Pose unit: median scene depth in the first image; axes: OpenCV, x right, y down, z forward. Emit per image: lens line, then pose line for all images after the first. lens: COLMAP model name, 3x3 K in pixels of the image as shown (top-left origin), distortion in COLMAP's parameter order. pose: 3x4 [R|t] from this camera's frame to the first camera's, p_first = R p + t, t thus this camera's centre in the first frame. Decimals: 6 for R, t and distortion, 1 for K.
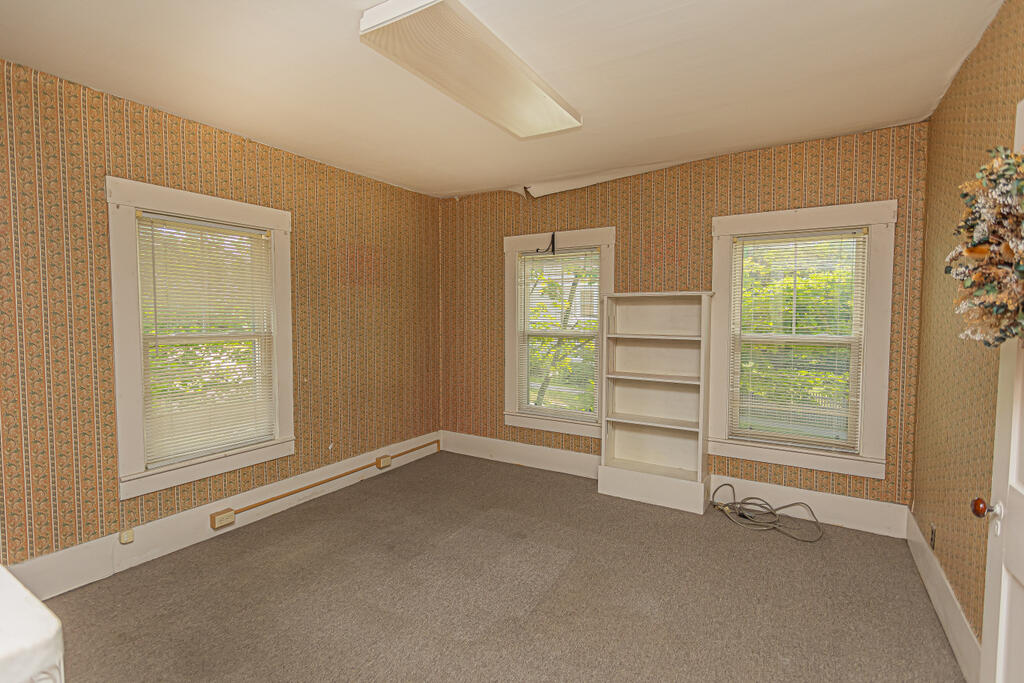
lens RADIAL K [[488.7, 0, 508.4], [0, 488.7, 340.1], [0, 0, 1]] dist [-0.001337, -0.000648]
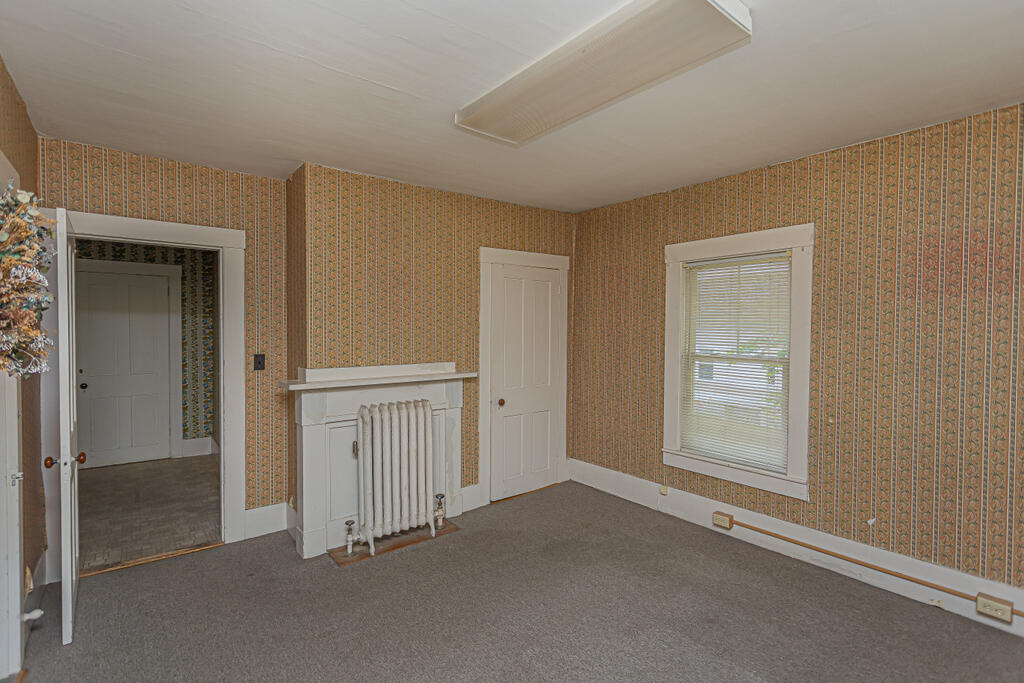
lens RADIAL K [[488.7, 0, 510.6], [0, 488.7, 339.2], [0, 0, 1]] dist [-0.001337, -0.000648]
pose [[-0.355923, 0.022296, -0.934249, 0.595964], [-0.048049, 0.997956, 0.042122, -0.070268], [0.933279, 0.059882, -0.354124, 0.864017]]
